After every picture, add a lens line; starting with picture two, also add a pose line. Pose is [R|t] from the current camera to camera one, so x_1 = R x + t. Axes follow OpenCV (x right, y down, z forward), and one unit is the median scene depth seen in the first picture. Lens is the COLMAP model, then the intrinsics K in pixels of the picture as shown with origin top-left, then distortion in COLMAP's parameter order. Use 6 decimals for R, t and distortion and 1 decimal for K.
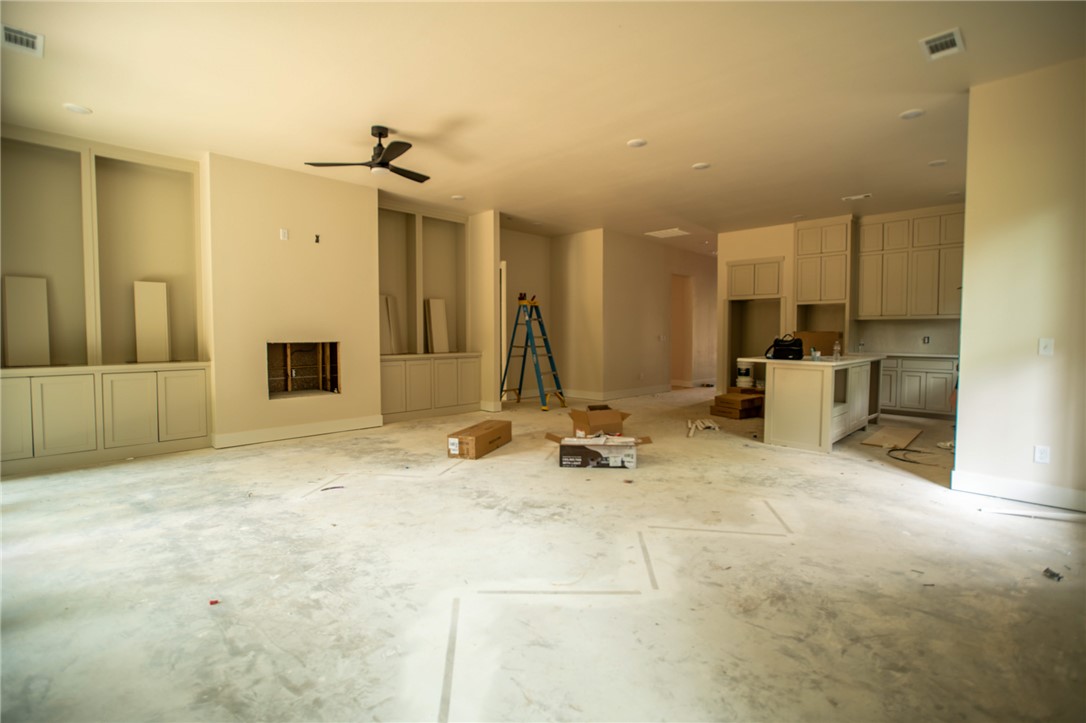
lens RADIAL K [[510.0, 0, 543.0], [0, 510.0, 353.8], [0, 0, 1]] dist [-0.041981, 0.024275]
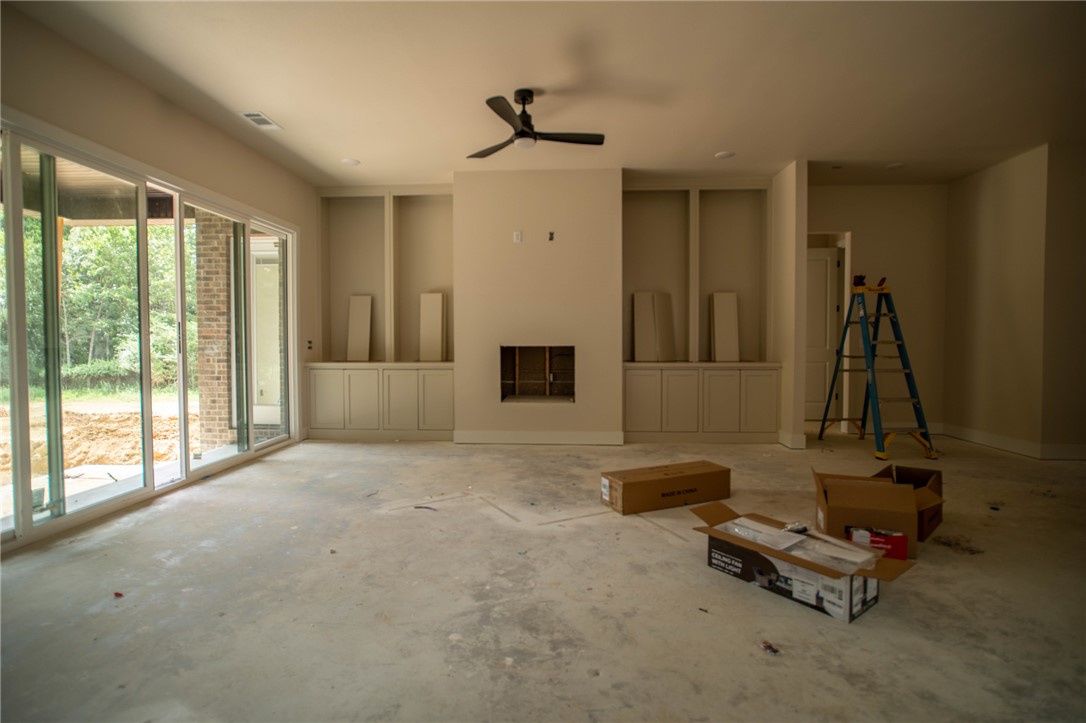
lens RADIAL K [[510.0, 0, 543.0], [0, 510.0, 353.8], [0, 0, 1]] dist [-0.041981, 0.024275]
pose [[0.654900, 0.022586, -0.755378, 0.321883], [-0.028321, 0.999585, 0.005333, -0.016309], [0.755185, 0.017901, 0.655268, 0.451339]]
